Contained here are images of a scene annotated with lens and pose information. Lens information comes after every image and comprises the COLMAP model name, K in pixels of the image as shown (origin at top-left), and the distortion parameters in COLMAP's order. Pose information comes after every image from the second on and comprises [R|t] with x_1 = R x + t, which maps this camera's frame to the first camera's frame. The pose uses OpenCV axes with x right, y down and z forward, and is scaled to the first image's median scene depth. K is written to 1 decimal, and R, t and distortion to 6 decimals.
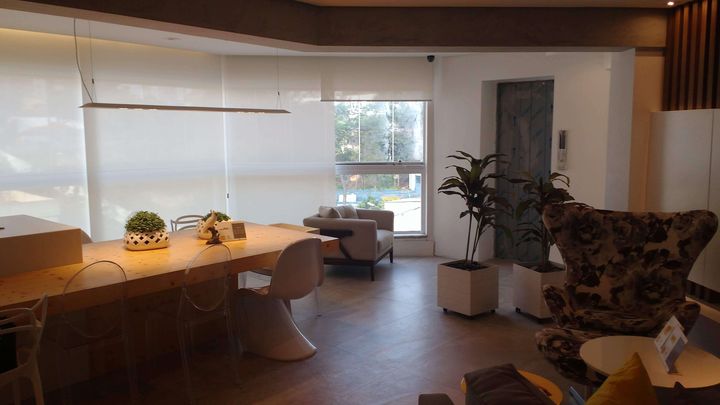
lens RADIAL K [[570.1, 0, 360.6], [0, 570.1, 203.1], [0, 0, 1]] dist [0.038251, -0.037827]
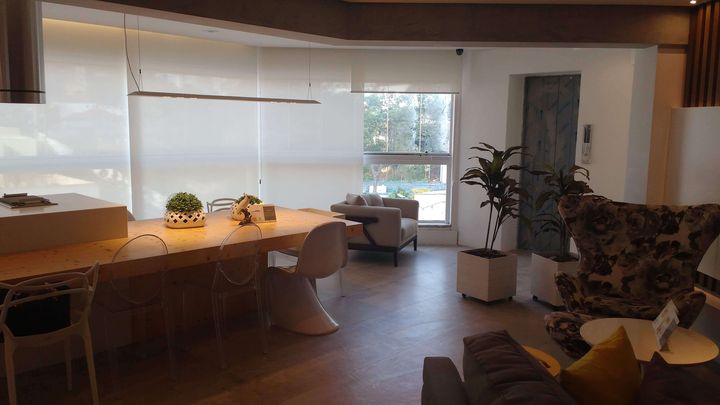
lens RADIAL K [[570.1, 0, 362.1], [0, 570.1, 203.3], [0, 0, 1]] dist [0.038251, -0.037827]
pose [[0.998387, 0.025141, -0.050912, 0.012890], [-0.024351, 0.999574, 0.016070, 0.007874], [0.051294, -0.014804, 0.998574, -0.053998]]
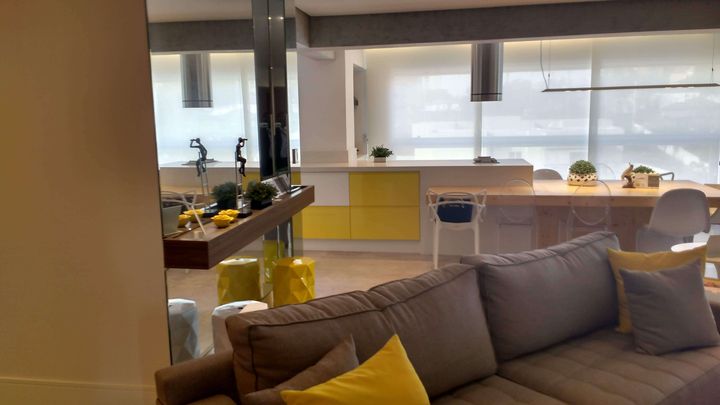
lens RADIAL K [[570.1, 0, 362.5], [0, 570.1, 204.7], [0, 0, 1]] dist [0.038251, -0.037827]
pose [[0.541952, 0.117873, -0.832102, 0.493700], [-0.085835, 0.992701, 0.084718, 0.045492], [0.836014, 0.025510, 0.548114, -0.248928]]
